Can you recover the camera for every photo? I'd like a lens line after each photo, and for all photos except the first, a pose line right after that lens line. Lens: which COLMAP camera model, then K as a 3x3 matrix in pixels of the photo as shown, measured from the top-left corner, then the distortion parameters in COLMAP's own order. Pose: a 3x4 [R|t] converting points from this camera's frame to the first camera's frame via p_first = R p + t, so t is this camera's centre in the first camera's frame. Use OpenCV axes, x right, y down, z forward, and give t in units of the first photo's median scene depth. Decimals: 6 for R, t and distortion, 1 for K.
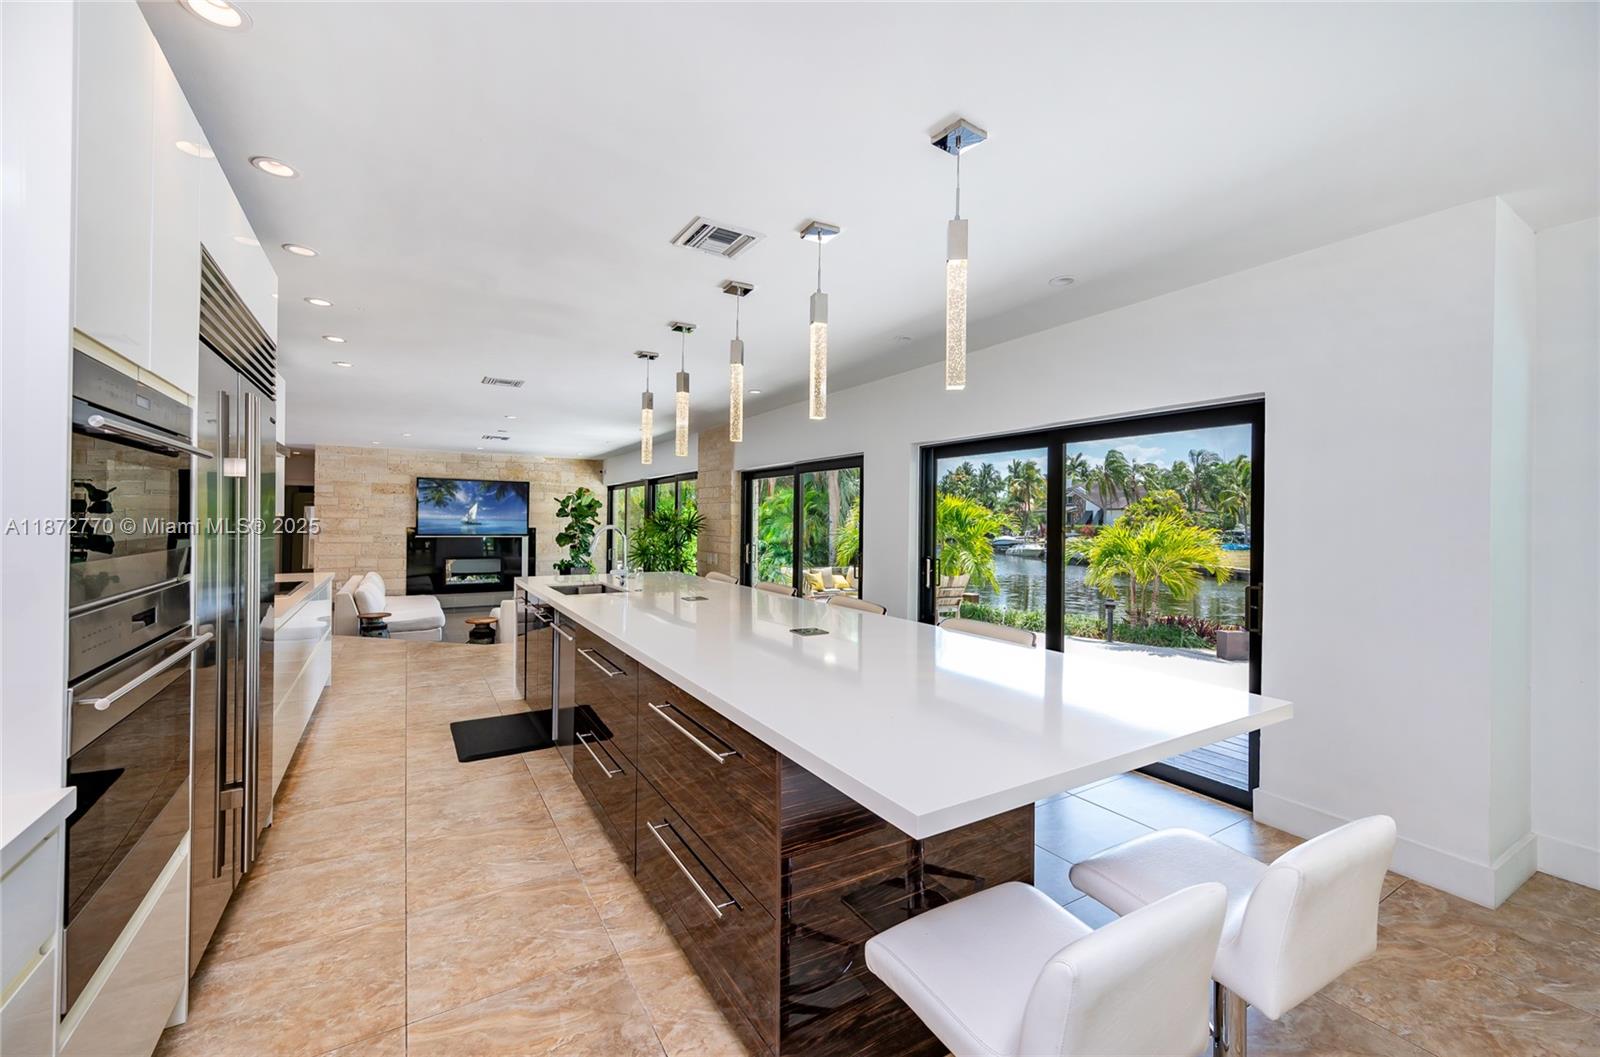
lens RADIAL K [[636.6, 0, 803.8], [0, 636.6, 515.7], [0, 0, 1]] dist [0.009497, 0.000345]
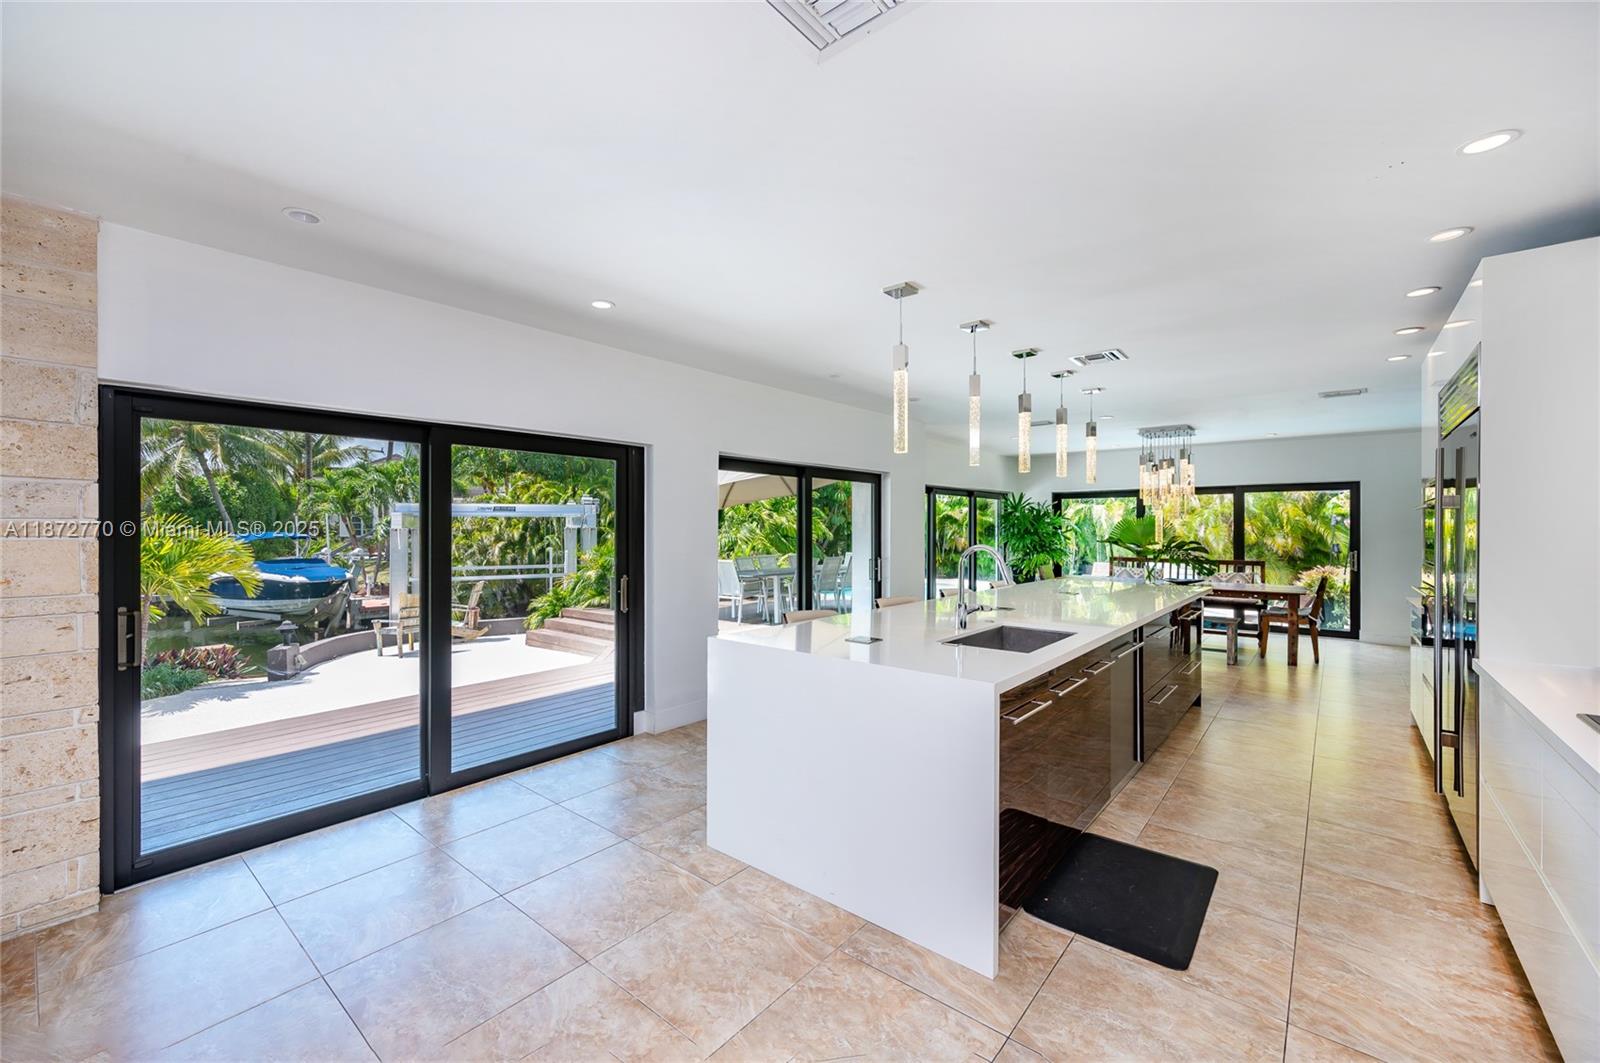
lens RADIAL K [[636.6, 0, 794.9], [0, 636.6, 540.3], [0, 0, 1]] dist [0.009497, 0.000345]
pose [[-0.306207, -0.024762, 0.951643, -0.338161], [-0.003847, 0.999686, 0.024774, -0.000298], [-0.951957, 0.003925, -0.306206, 0.529365]]
